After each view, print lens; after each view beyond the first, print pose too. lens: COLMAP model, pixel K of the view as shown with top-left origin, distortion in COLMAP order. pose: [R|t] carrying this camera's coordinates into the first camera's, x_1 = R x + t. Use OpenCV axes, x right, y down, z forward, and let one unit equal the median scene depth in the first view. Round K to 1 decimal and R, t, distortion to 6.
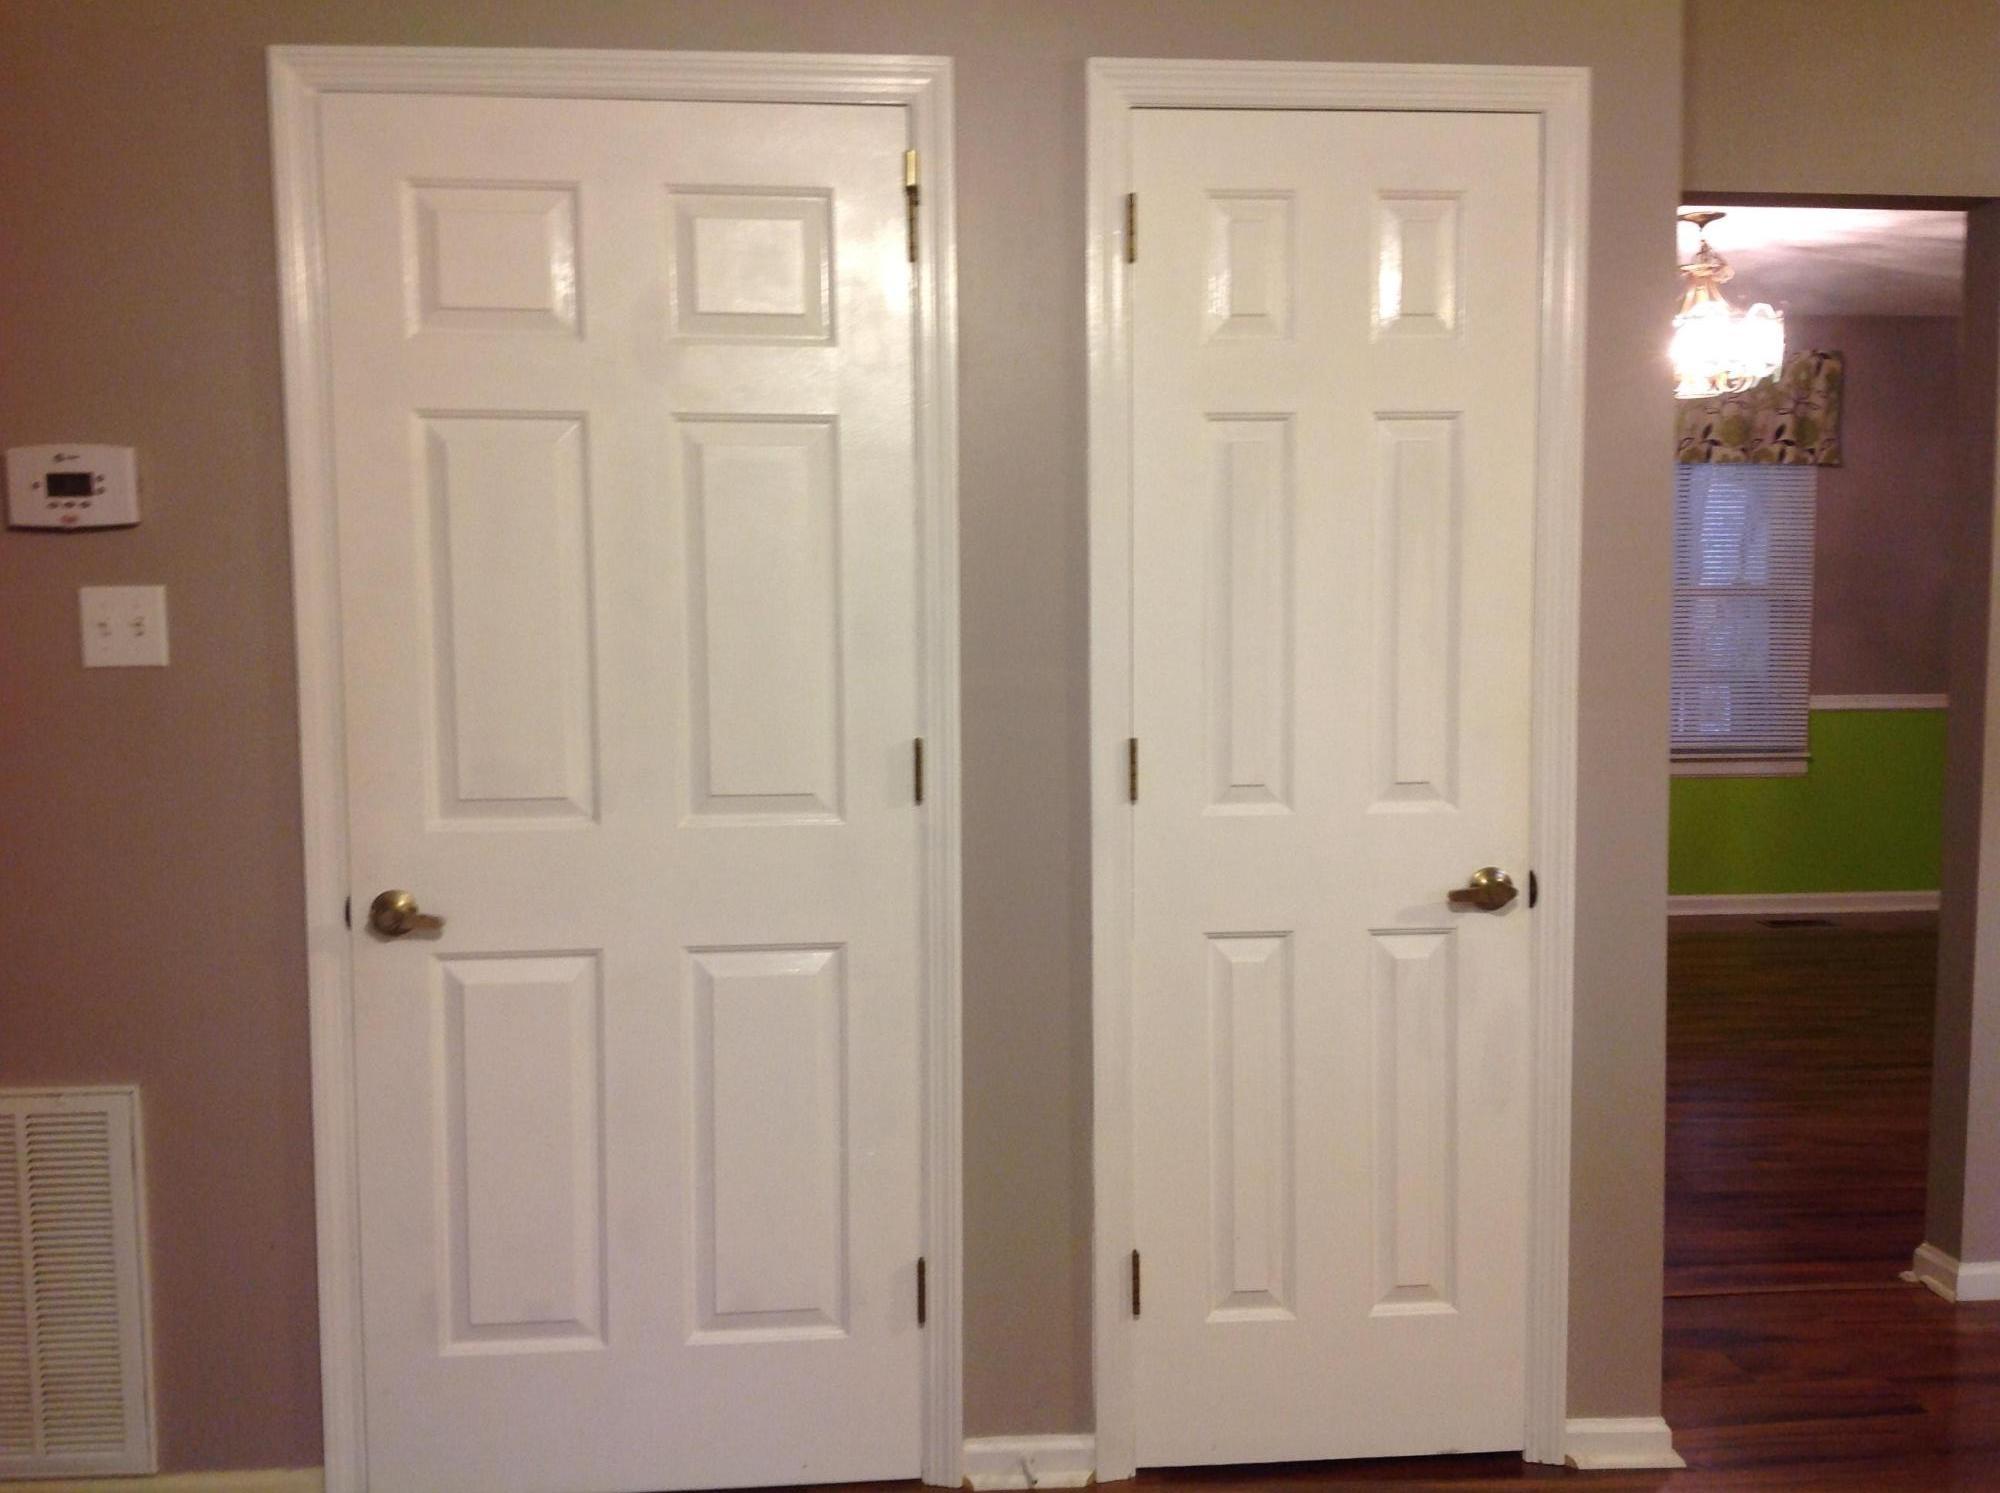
lens RADIAL K [[2029.3, 0, 1000.0], [0, 2029.3, 746.5], [0, 0, 1]] dist [-0.120198, -0.009228]
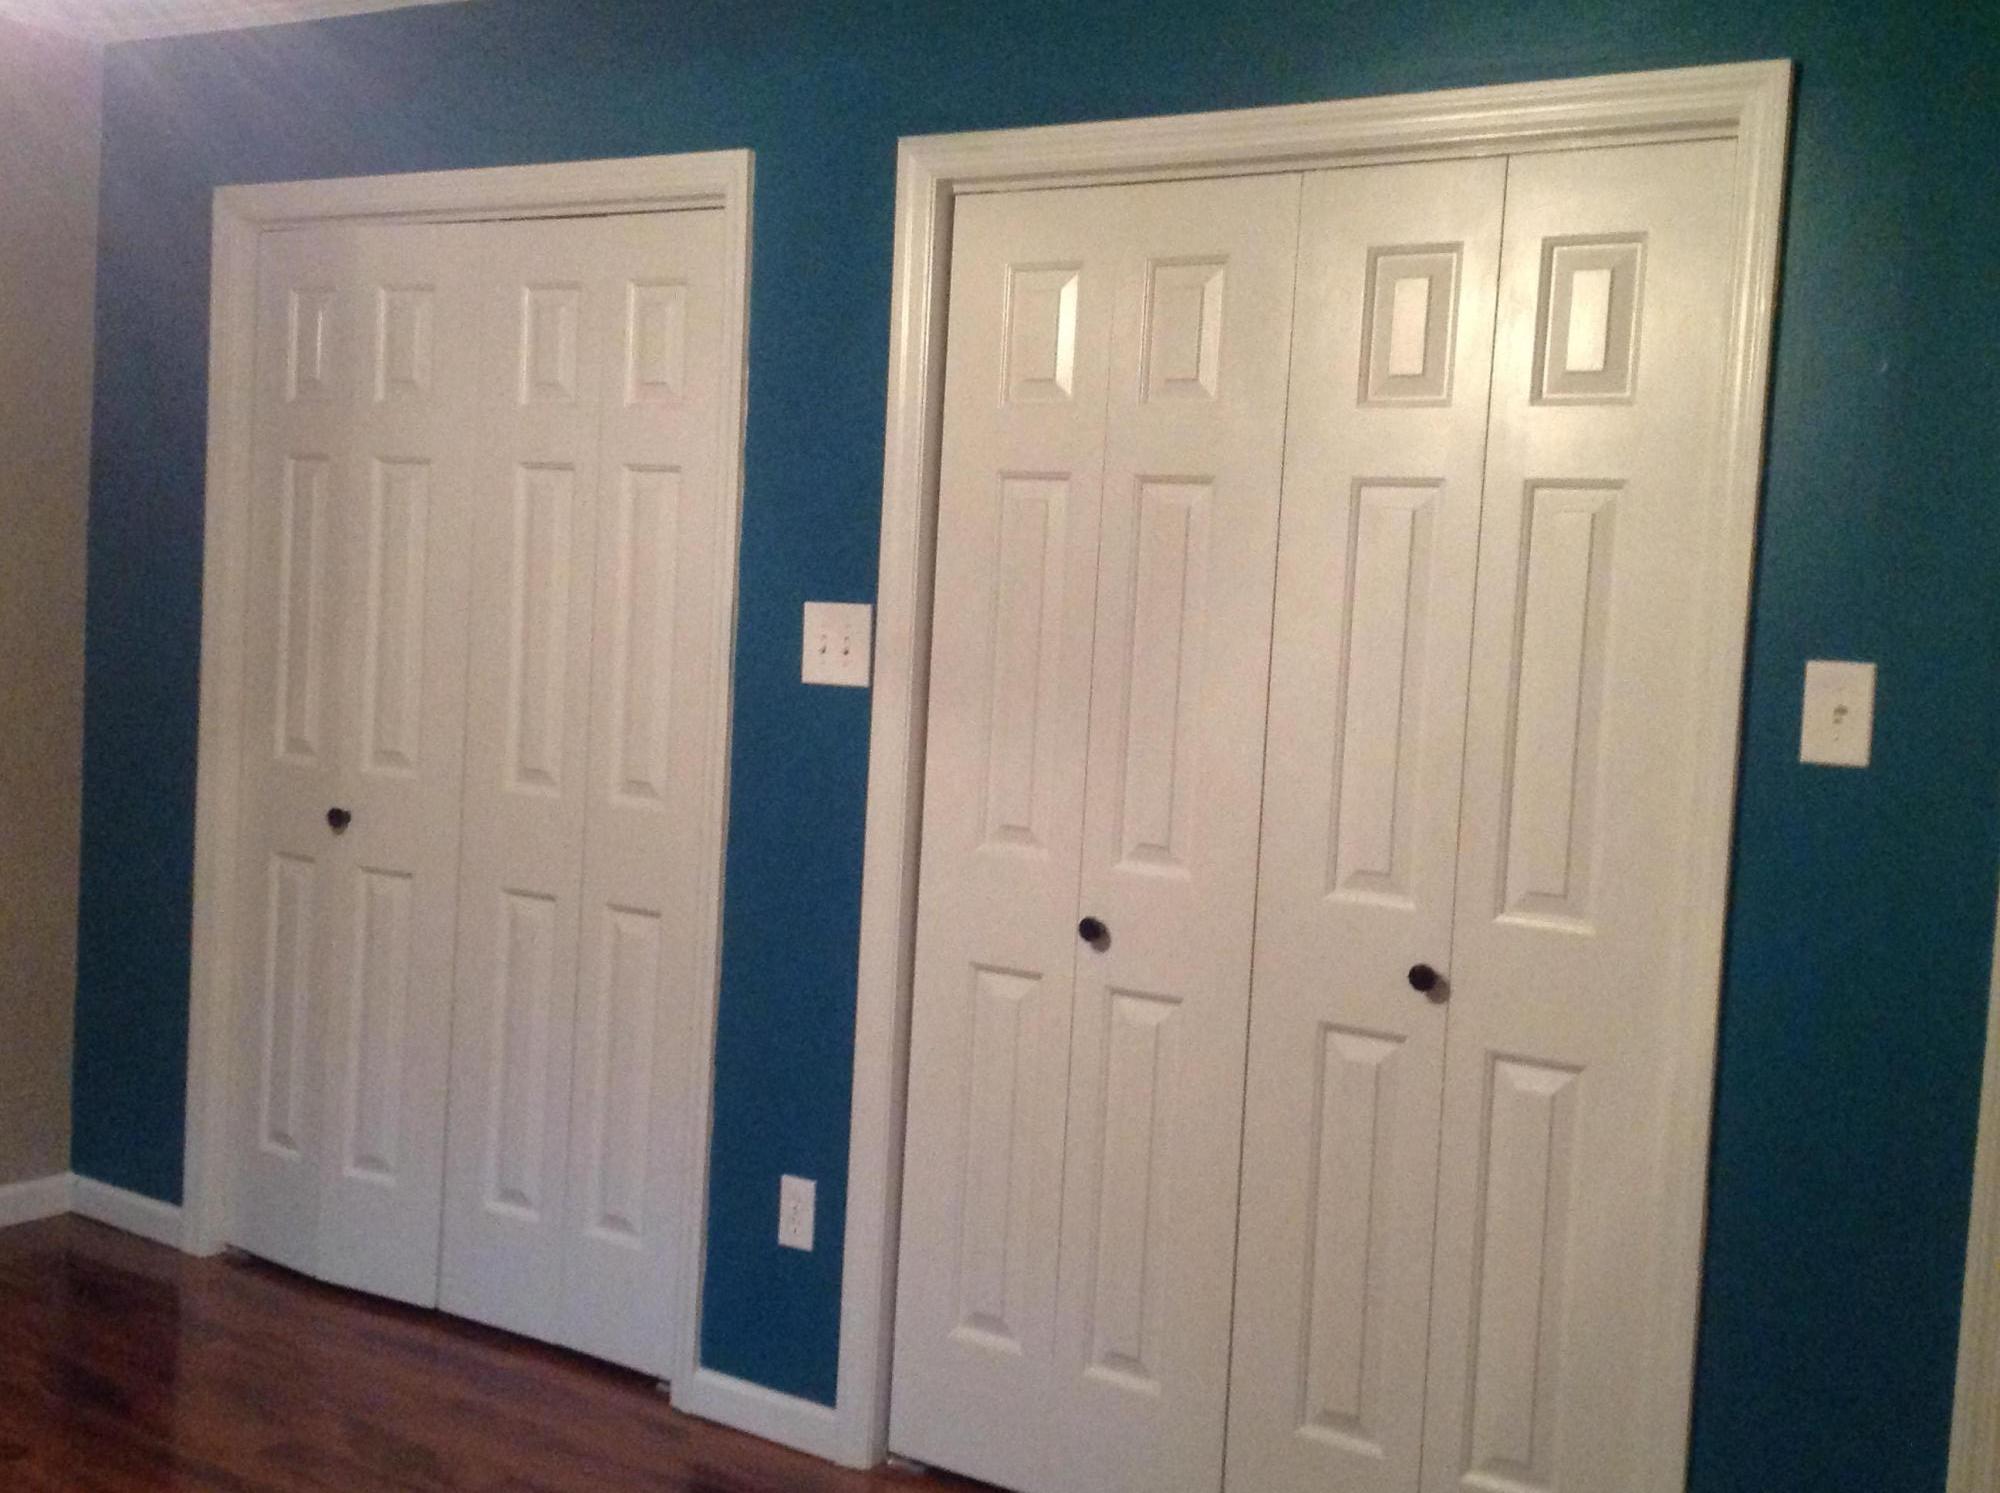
lens RADIAL K [[2395.3, 0, 1000.0], [0, 2395.3, 746.5], [0, 0, 1]] dist [-0.050894, 0.010200]
pose [[0.755597, 0.085630, -0.649416, 0.586883], [-0.119186, 0.992842, -0.007759, -0.007919], [0.644103, 0.083264, 0.760394, 0.028897]]
